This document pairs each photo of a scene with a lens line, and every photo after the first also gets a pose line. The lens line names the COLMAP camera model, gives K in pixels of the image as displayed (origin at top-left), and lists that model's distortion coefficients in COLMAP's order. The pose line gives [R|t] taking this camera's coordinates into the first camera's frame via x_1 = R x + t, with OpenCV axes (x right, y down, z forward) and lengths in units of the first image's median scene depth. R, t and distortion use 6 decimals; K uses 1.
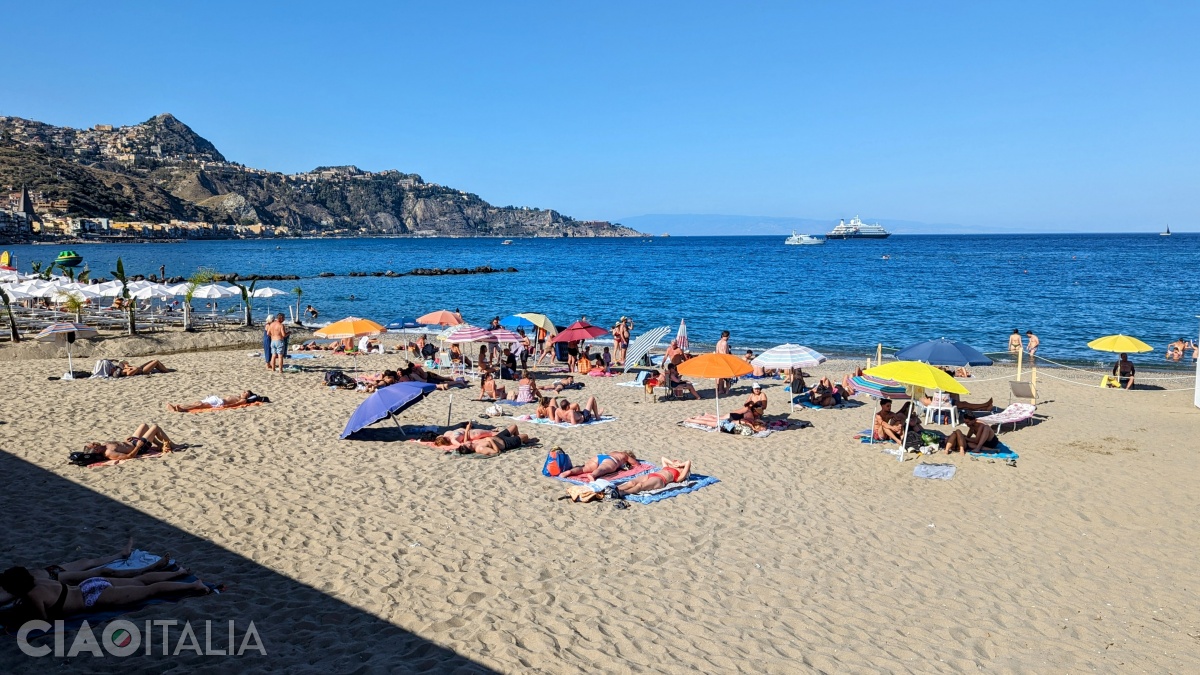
lens RADIAL K [[866.0, 0, 635.6], [0, 866.0, 342.6], [0, 0, 1]] dist [-0.002721, -0.006769]
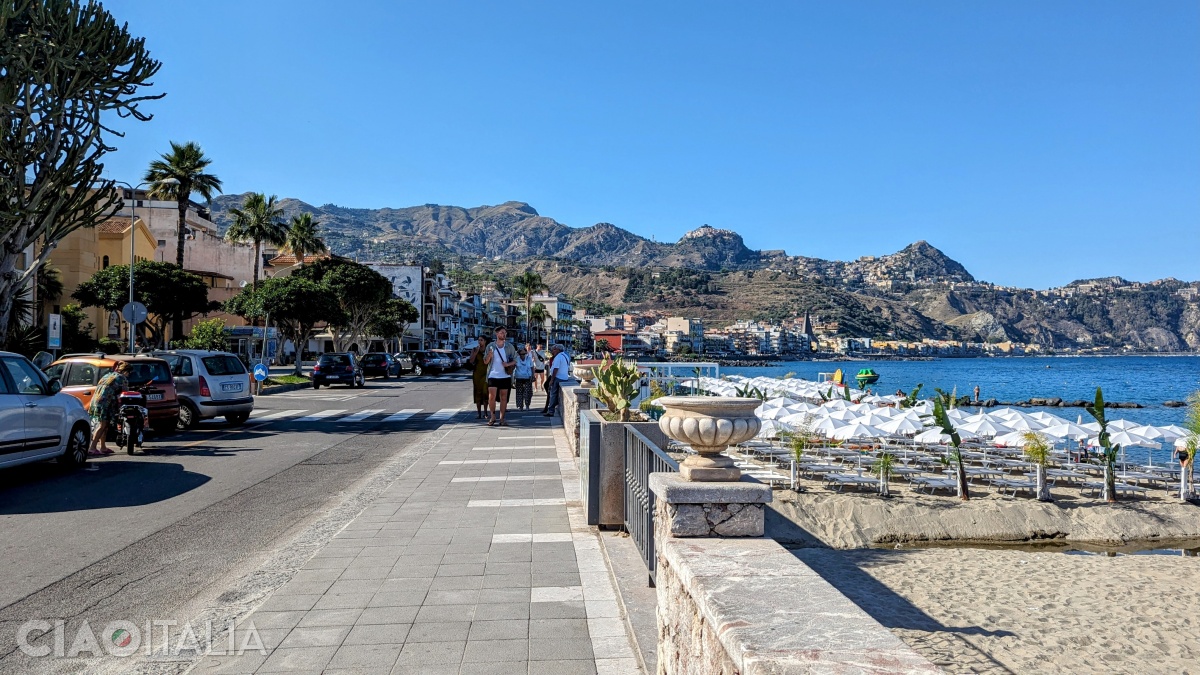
lens RADIAL K [[864.1, 0, 600.0], [0, 864.1, 337.5], [0, 0, 1]] dist [0.094499, -0.078293]
pose [[0.669190, -0.014940, -0.742941, -0.005317], [-0.089916, 0.990824, -0.100915, -0.000480], [0.737631, 0.134334, 0.661706, 0.003673]]
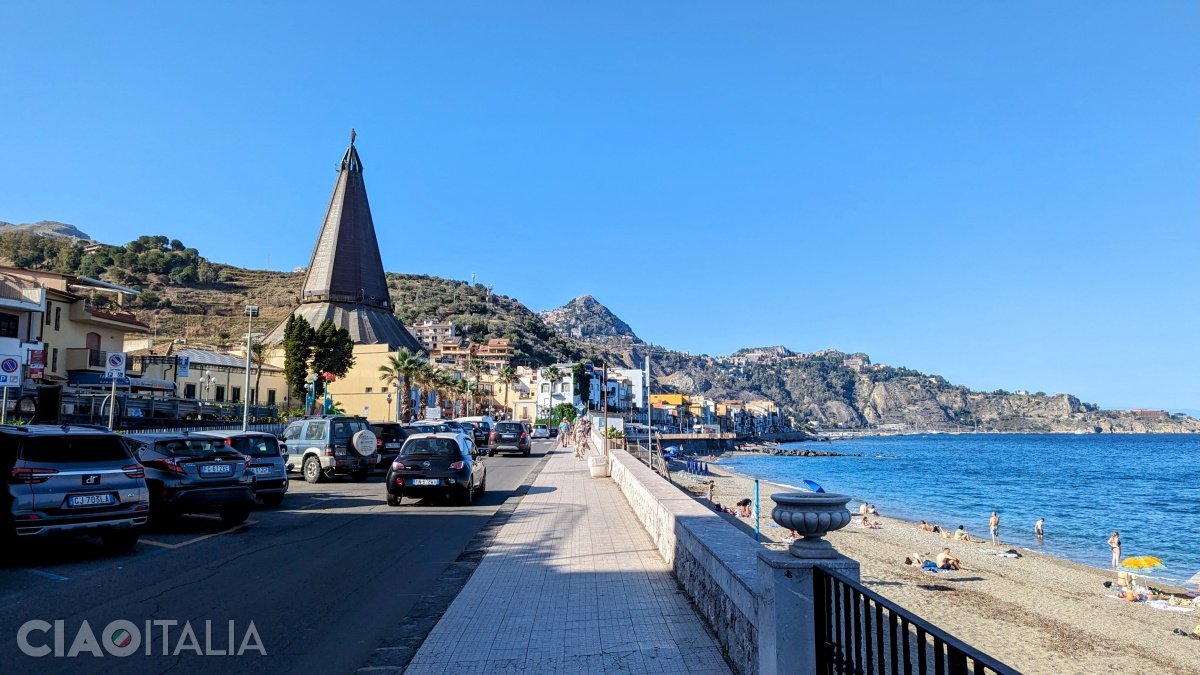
lens RADIAL K [[864.1, 0, 600.0], [0, 864.1, 337.5], [0, 0, 1]] dist [0.094499, -0.078293]
pose [[0.904835, -0.049274, -0.422901, -0.173663], [-0.048282, 0.974998, -0.216906, -0.031946], [0.423015, 0.216683, 0.879833, 0.257232]]
